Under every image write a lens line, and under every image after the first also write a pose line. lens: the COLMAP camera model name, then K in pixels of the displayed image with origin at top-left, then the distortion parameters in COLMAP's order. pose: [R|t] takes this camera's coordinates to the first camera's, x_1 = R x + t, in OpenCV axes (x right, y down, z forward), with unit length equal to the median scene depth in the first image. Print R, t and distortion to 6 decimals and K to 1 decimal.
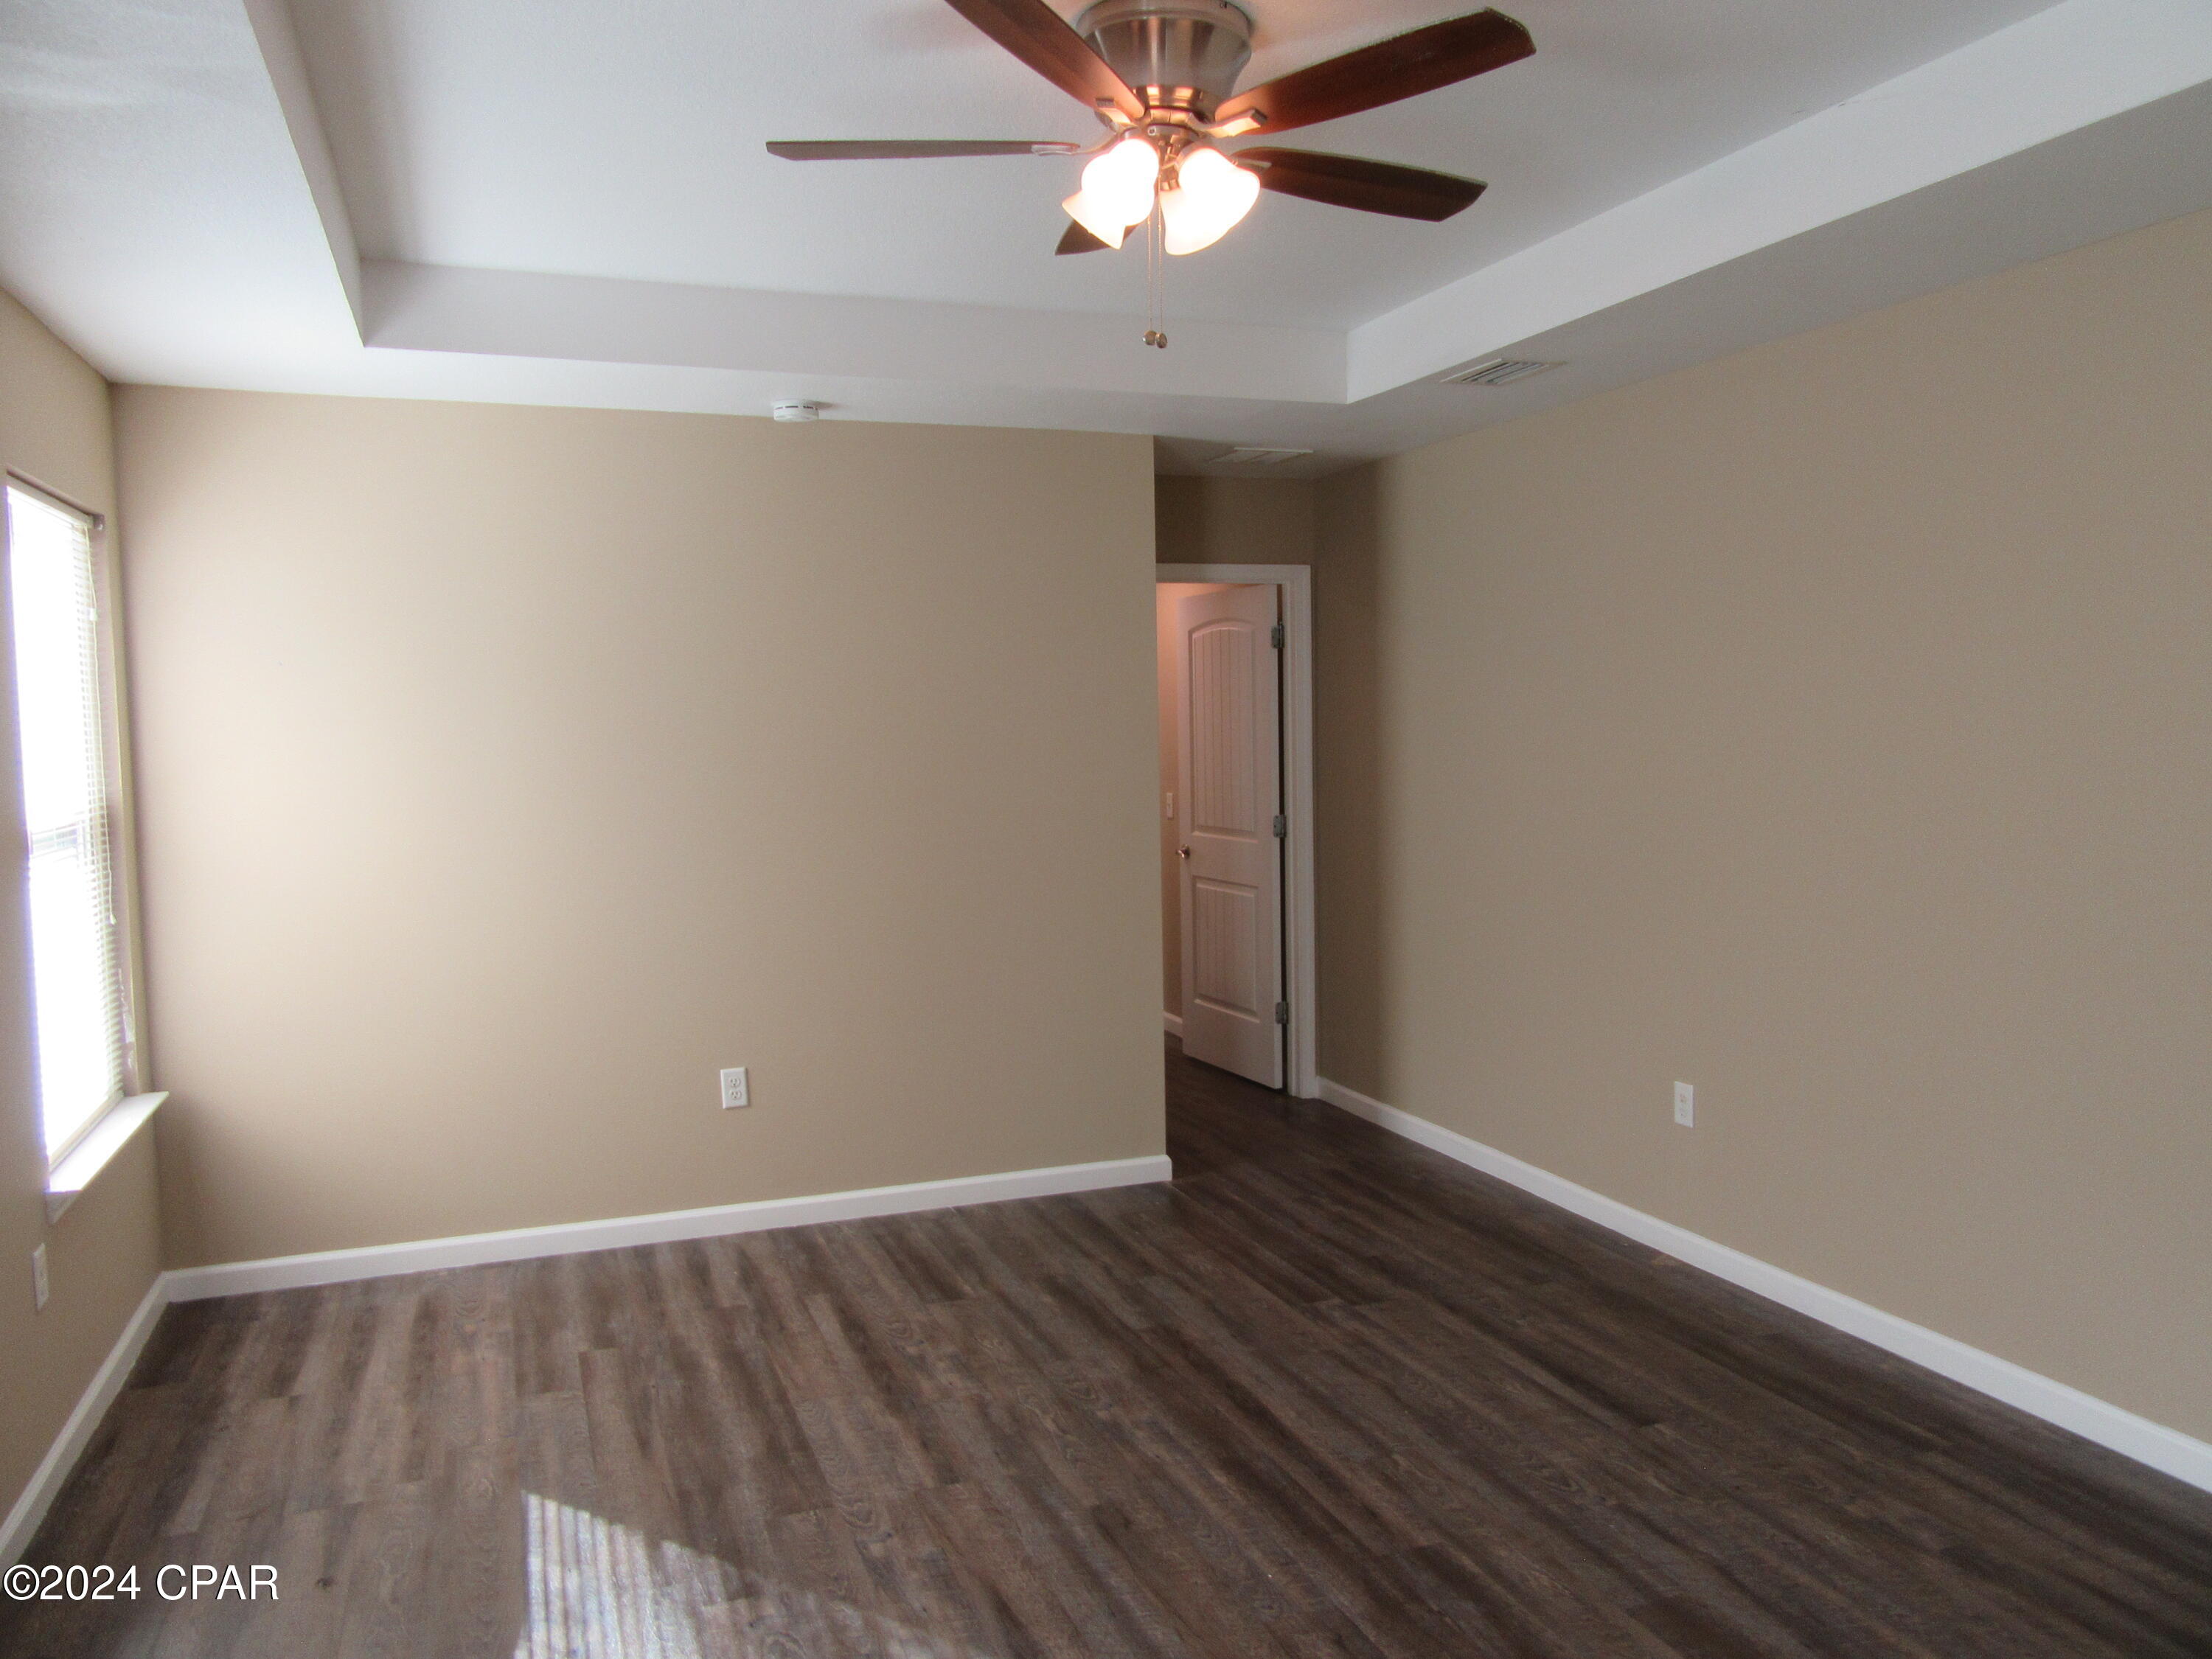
lens RADIAL K [[1633.5, 0, 1106.0], [0, 1633.5, 829.5], [0, 0, 1]] dist [0.004122, -0.002999]
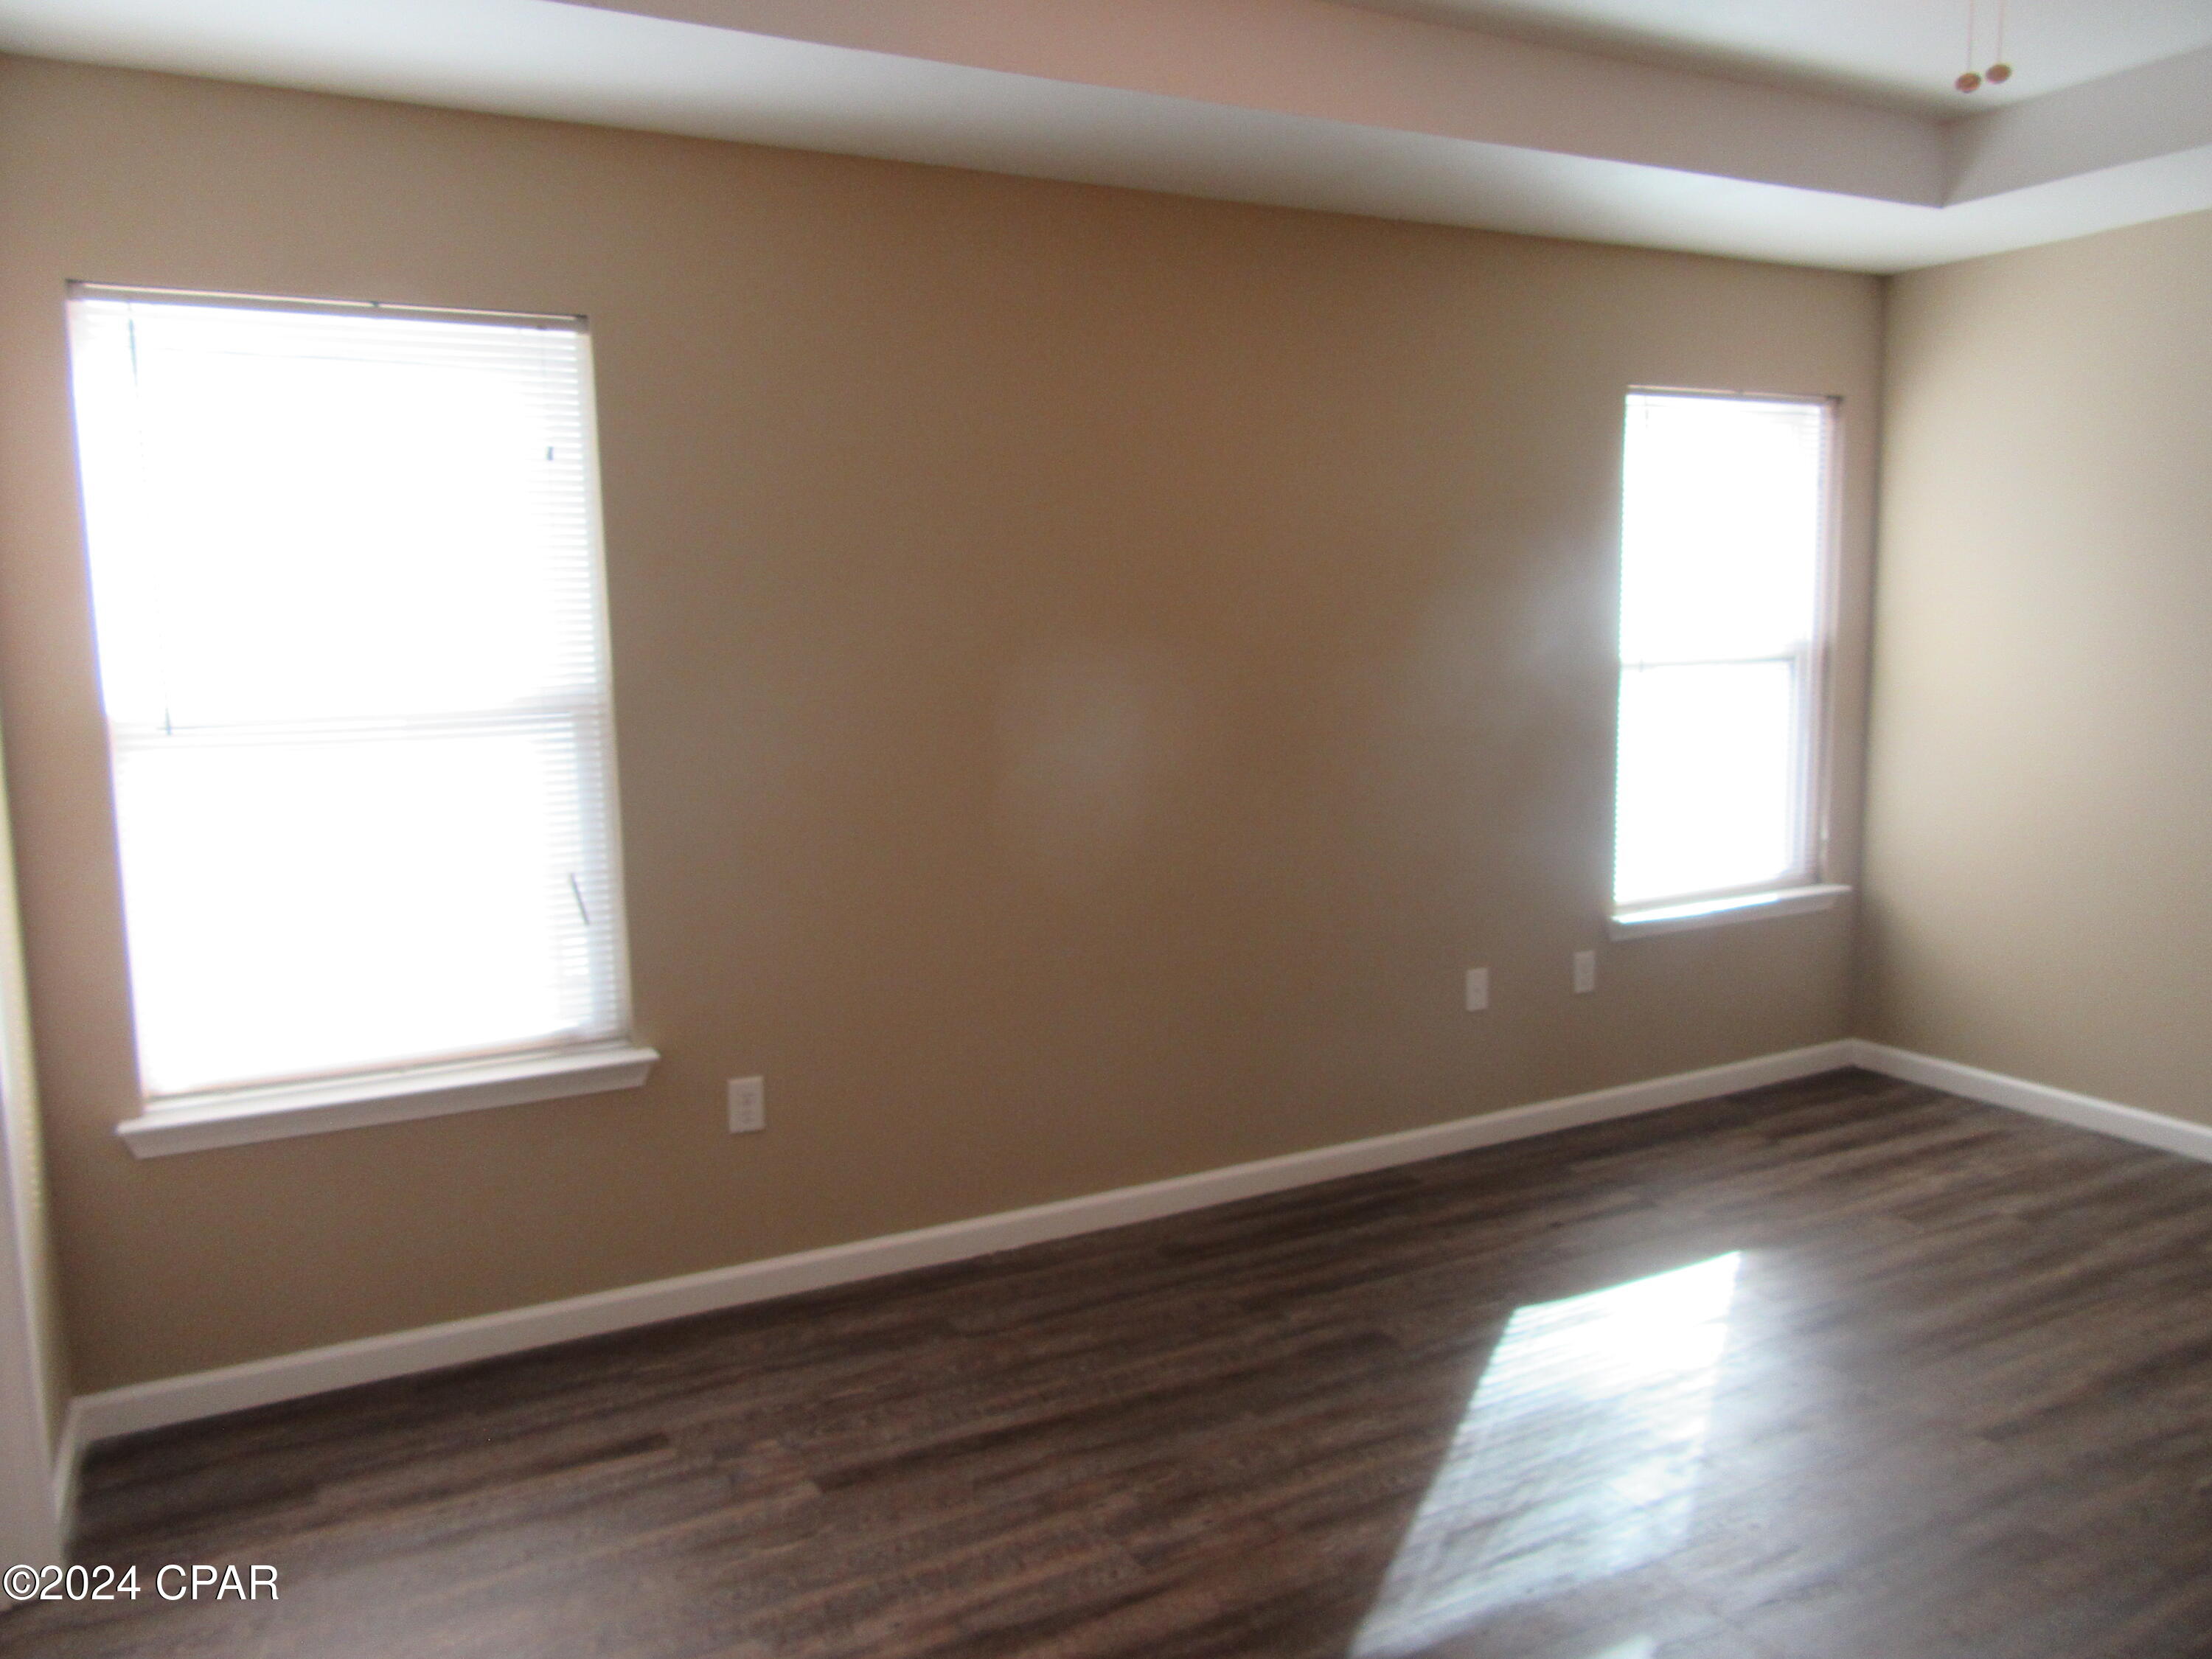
lens RADIAL K [[1633.5, 0, 1106.0], [0, 1633.5, 829.5], [0, 0, 1]] dist [0.004122, -0.002999]
pose [[0.137357, 0.147161, -0.979529, 0.526248], [-0.047859, 0.988733, 0.141833, -0.024057], [0.989365, 0.027398, 0.142853, 0.309424]]
